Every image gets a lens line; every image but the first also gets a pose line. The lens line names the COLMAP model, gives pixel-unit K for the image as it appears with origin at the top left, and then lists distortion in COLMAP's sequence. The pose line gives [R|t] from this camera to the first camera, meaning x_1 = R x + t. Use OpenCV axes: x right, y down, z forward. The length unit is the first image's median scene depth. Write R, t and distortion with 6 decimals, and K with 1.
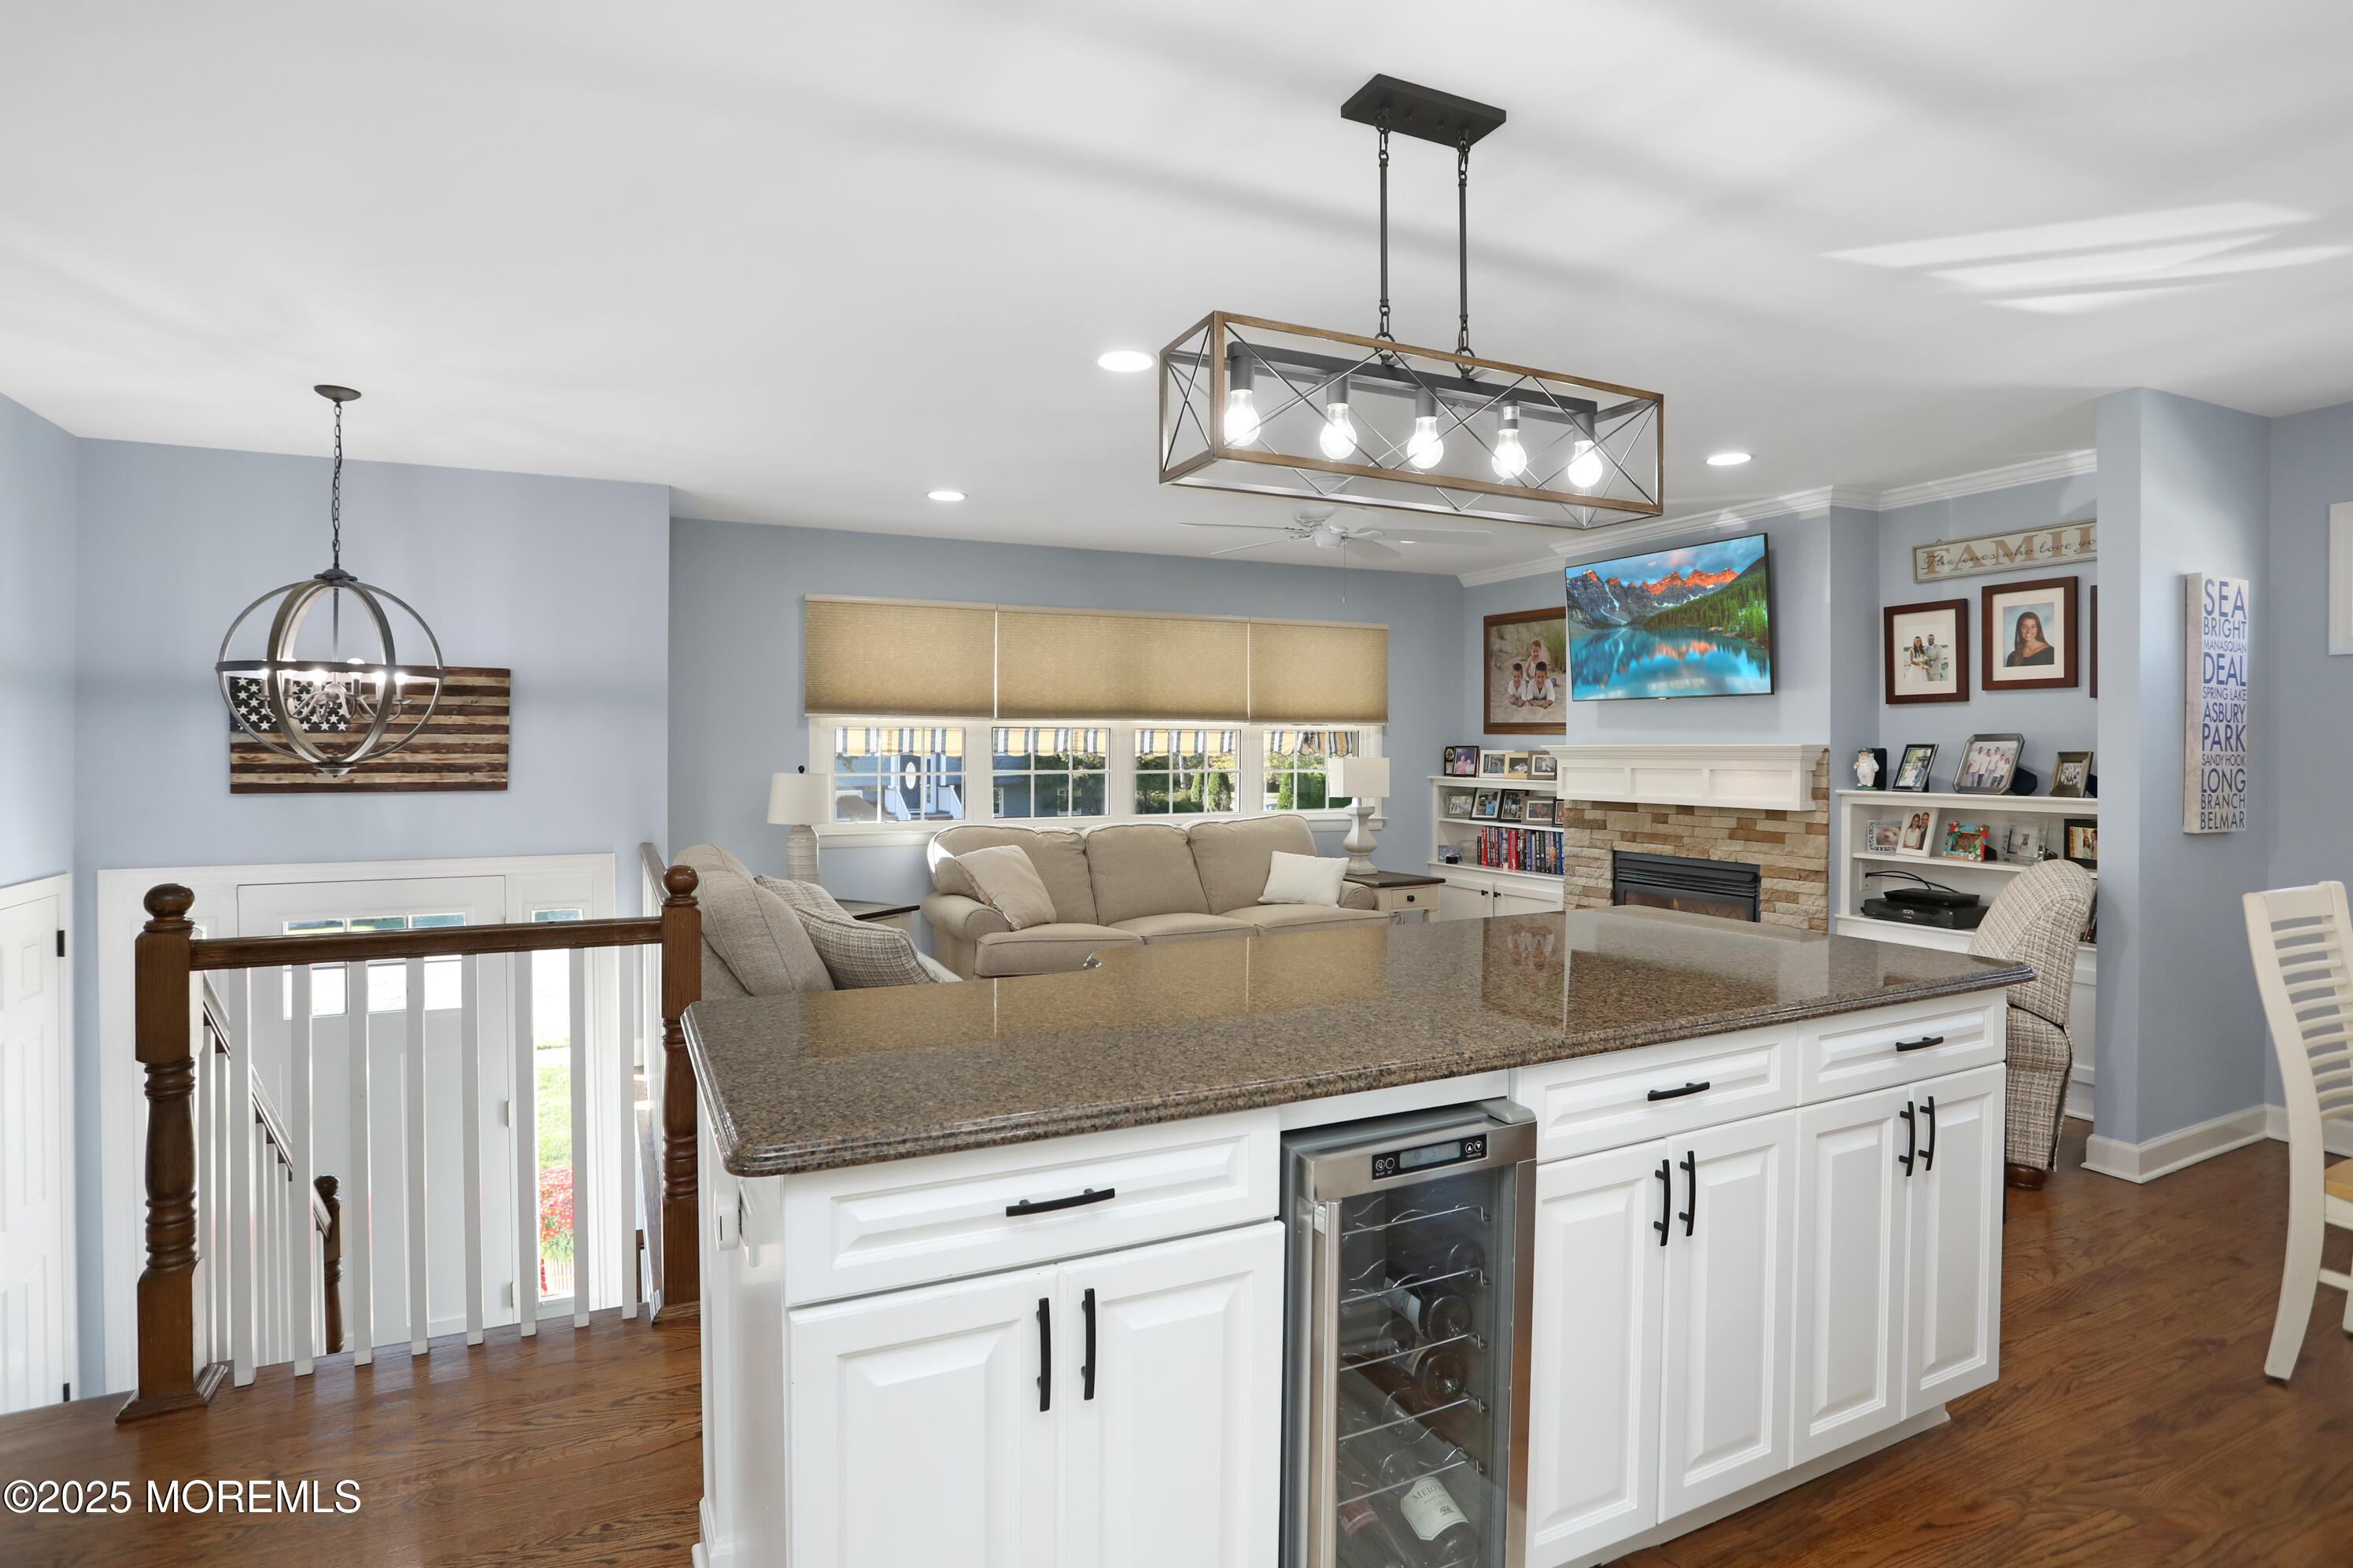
lens RADIAL K [[1169.0, 0, 1176.5], [0, 1169.0, 784.0], [0, 0, 1]] dist [0.000041, -0.000057]
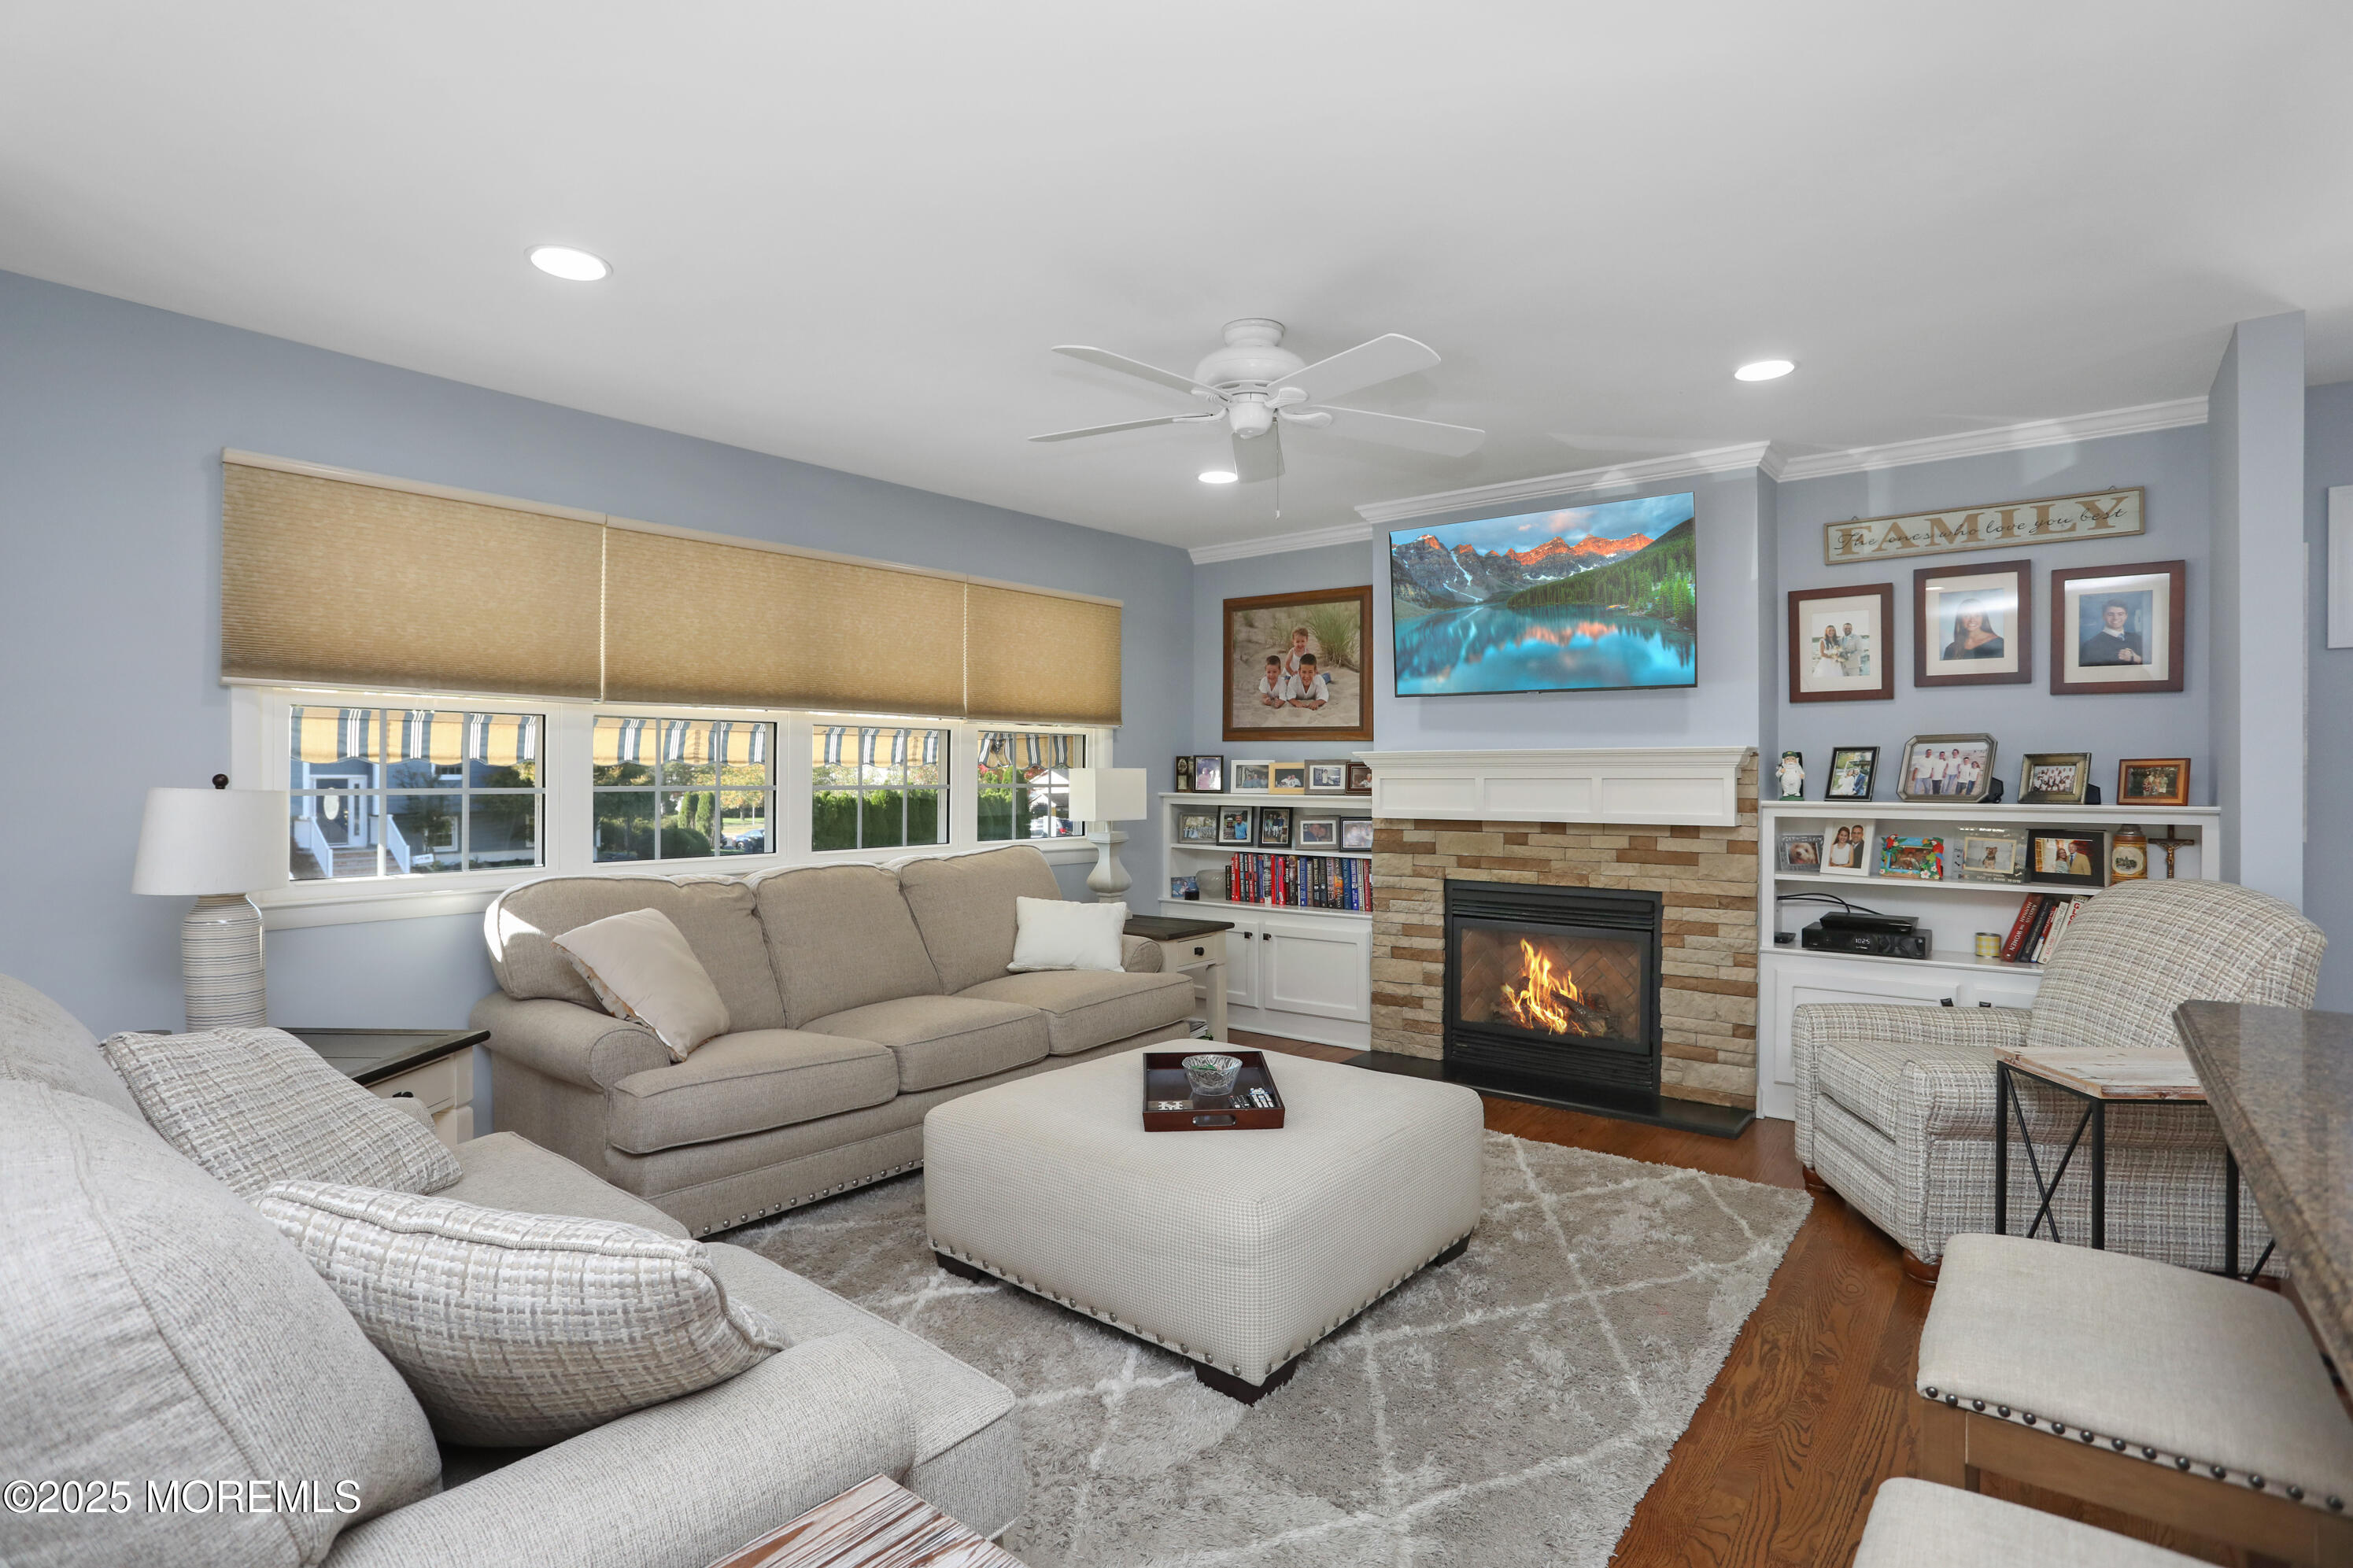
lens RADIAL K [[1150.0, 0, 1176.5], [0, 1150.0, 784.0], [0, 0, 1]] dist [-0.030584, 0.000477]
pose [[0.906690, -0.002441, 0.421790, -0.147410], [0.011291, 0.999765, -0.018485, 0.002971], [-0.421646, 0.021523, 0.906505, 0.368470]]
